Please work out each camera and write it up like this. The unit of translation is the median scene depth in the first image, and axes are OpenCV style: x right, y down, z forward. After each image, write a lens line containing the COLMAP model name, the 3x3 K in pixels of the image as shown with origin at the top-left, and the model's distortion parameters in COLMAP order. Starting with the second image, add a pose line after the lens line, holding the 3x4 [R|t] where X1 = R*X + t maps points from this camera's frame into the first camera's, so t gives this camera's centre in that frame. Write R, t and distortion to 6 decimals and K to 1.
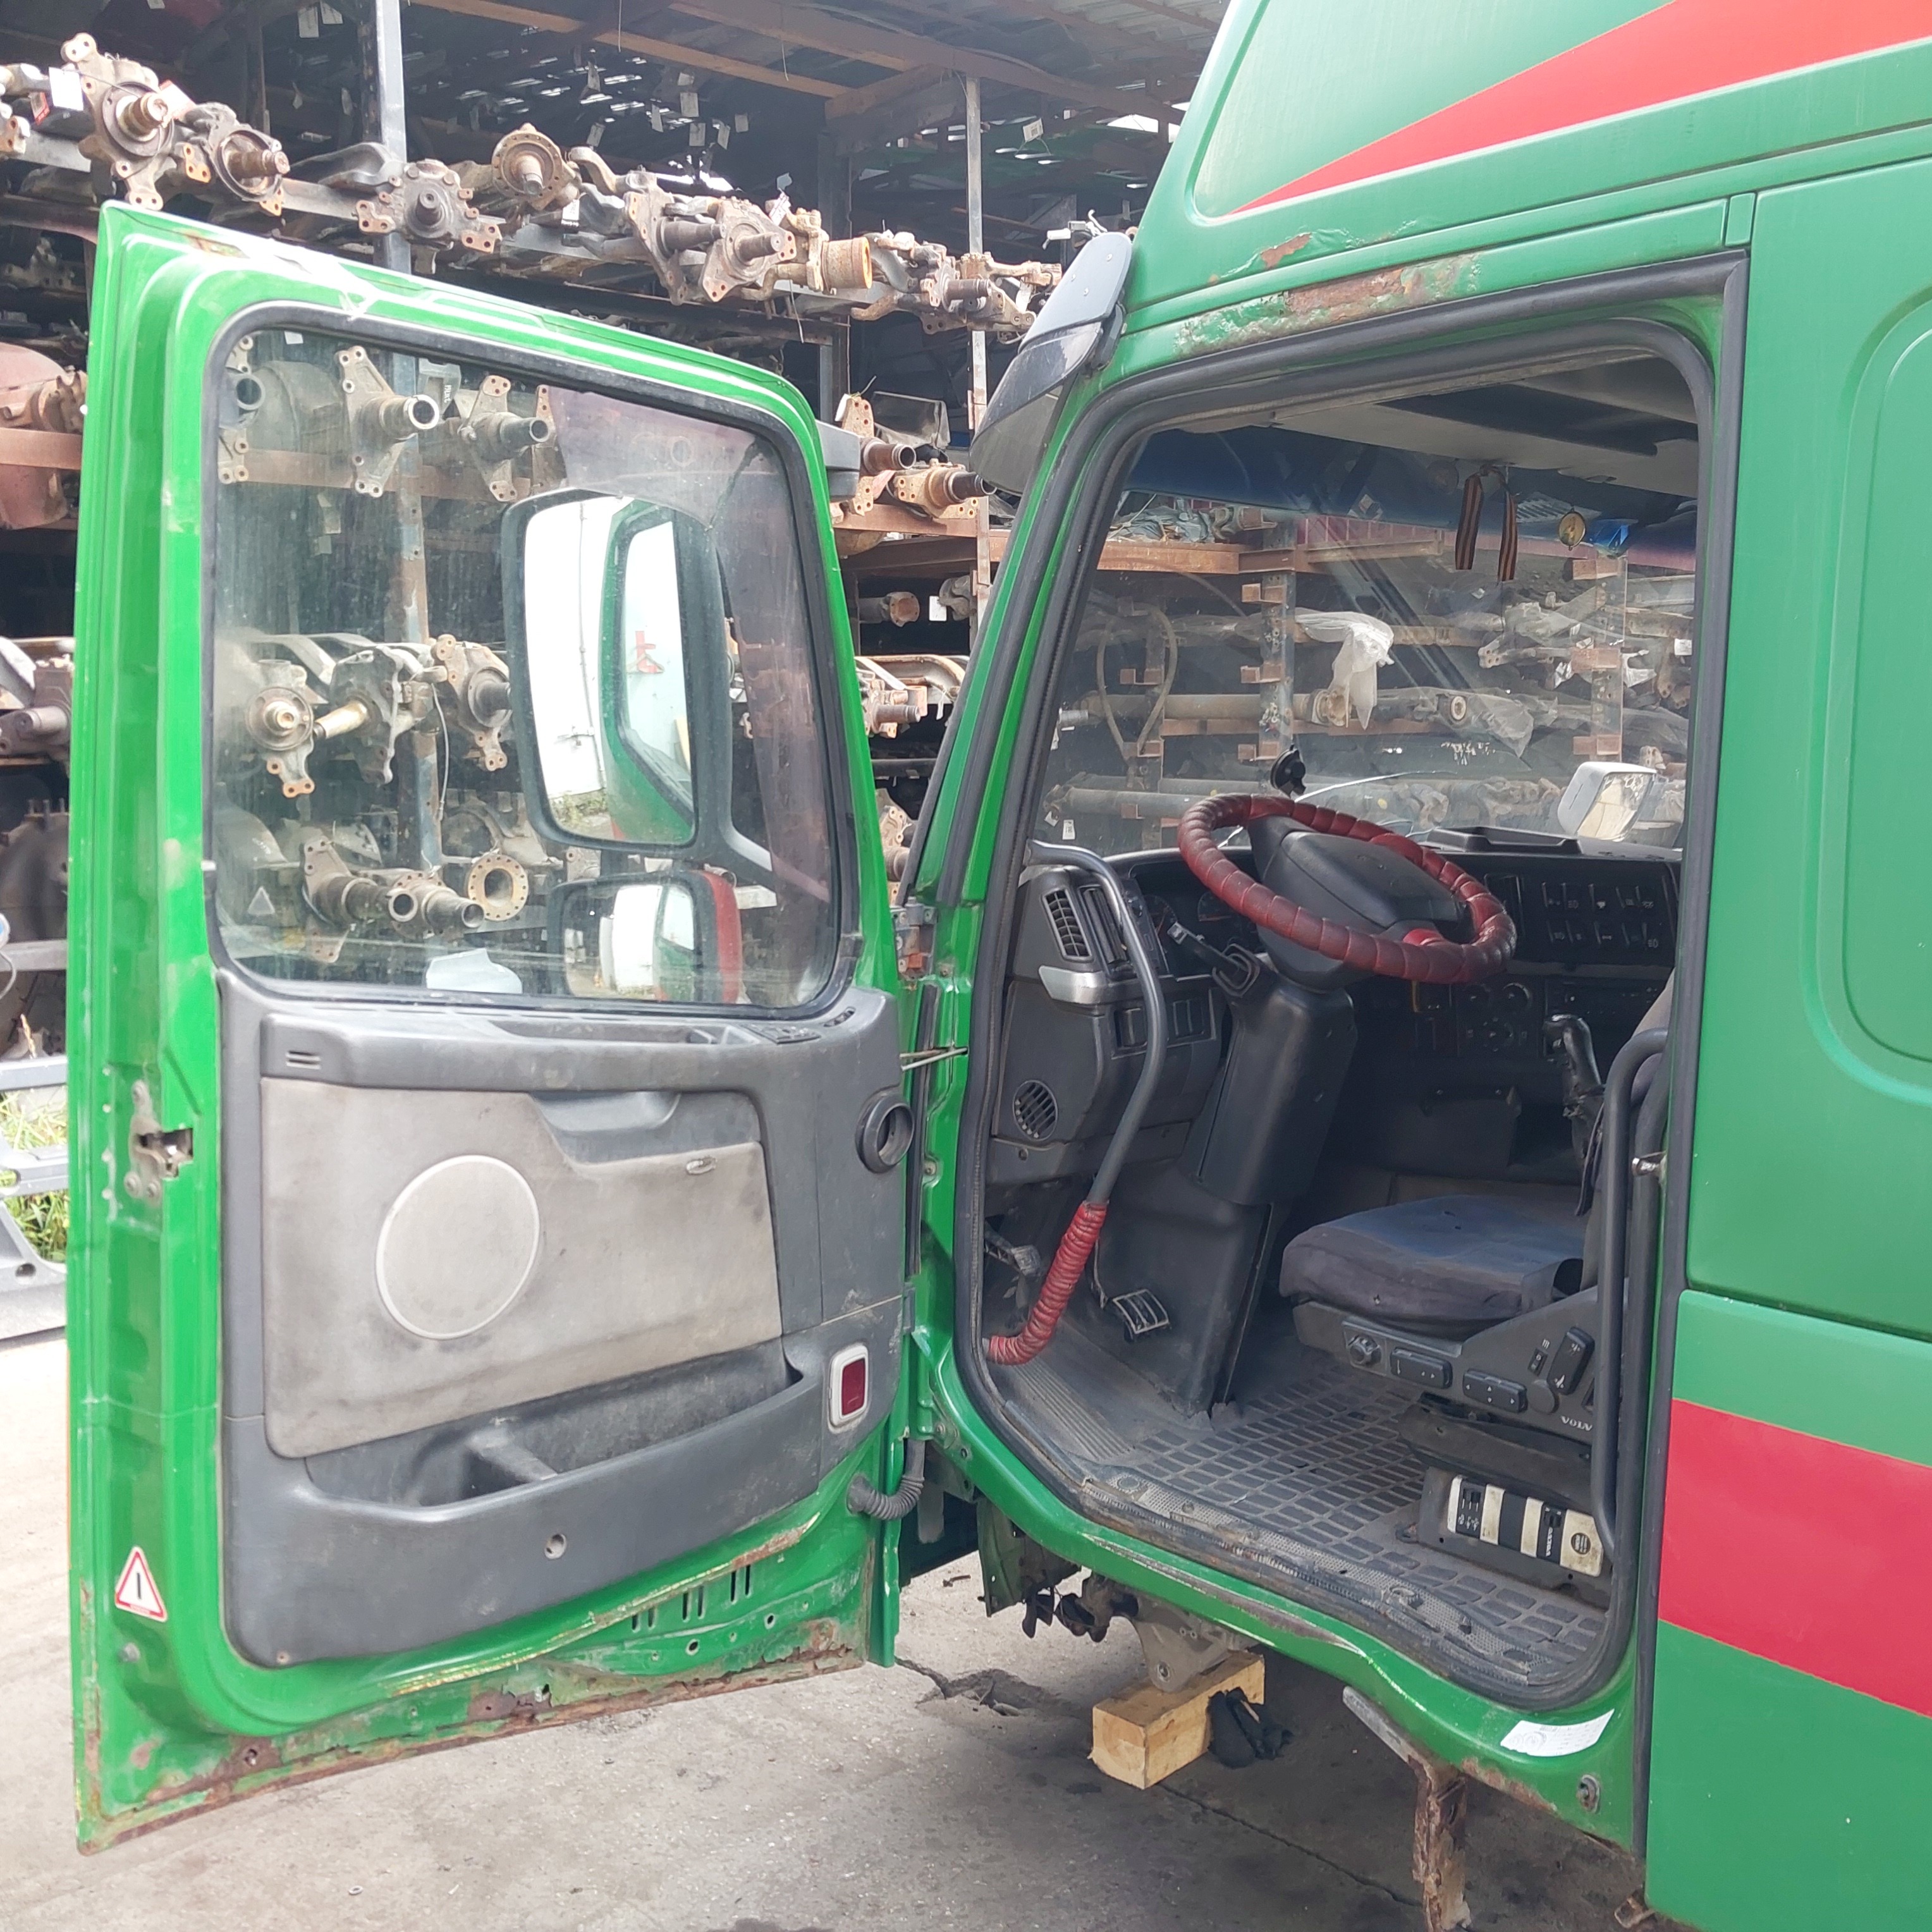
lens RADIAL K [[2022.1, 0, 992.7], [0, 2022.1, 974.3], [0, 0, 1]] dist [0.012351, -0.018884]
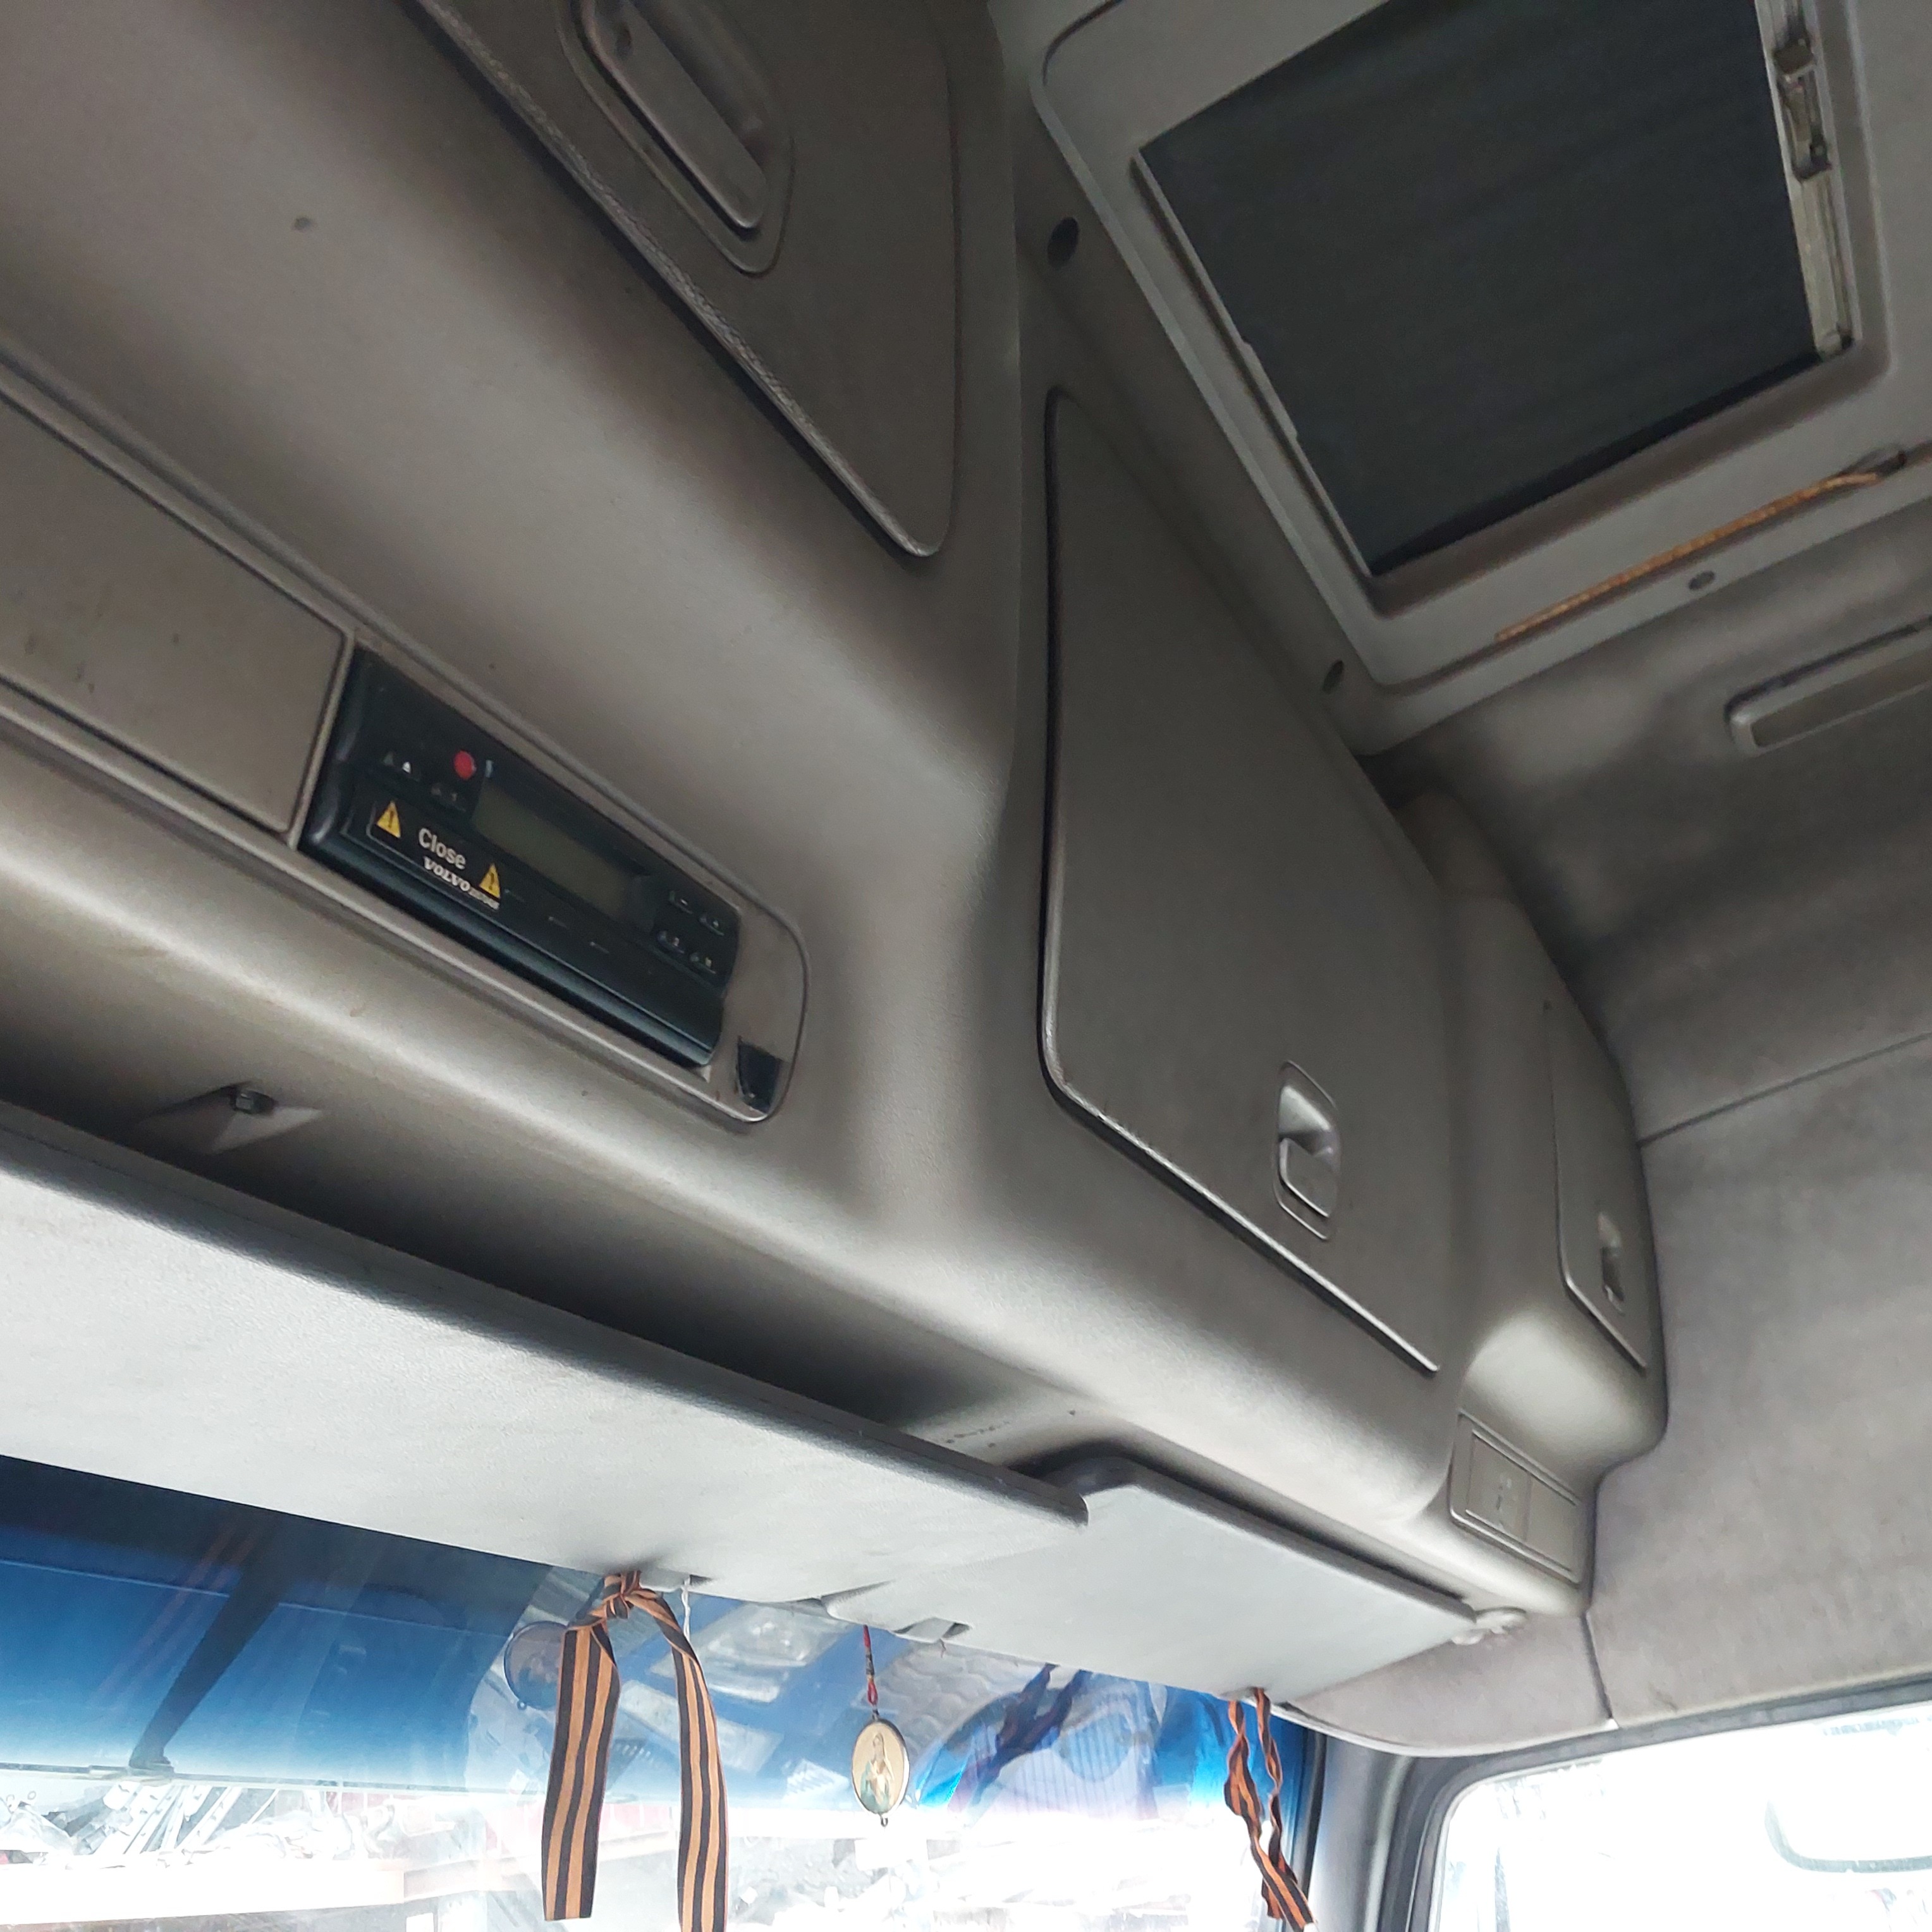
lens RADIAL K [[2022.1, 0, 992.7], [0, 2022.1, 974.3], [0, 0, 1]] dist [0.012351, -0.018884]
pose [[0.938317, 0.049047, 0.342281, 0.250713], [0.156650, 0.822180, -0.547249, -0.194824], [-0.308257, 0.567111, 0.763782, 0.920905]]
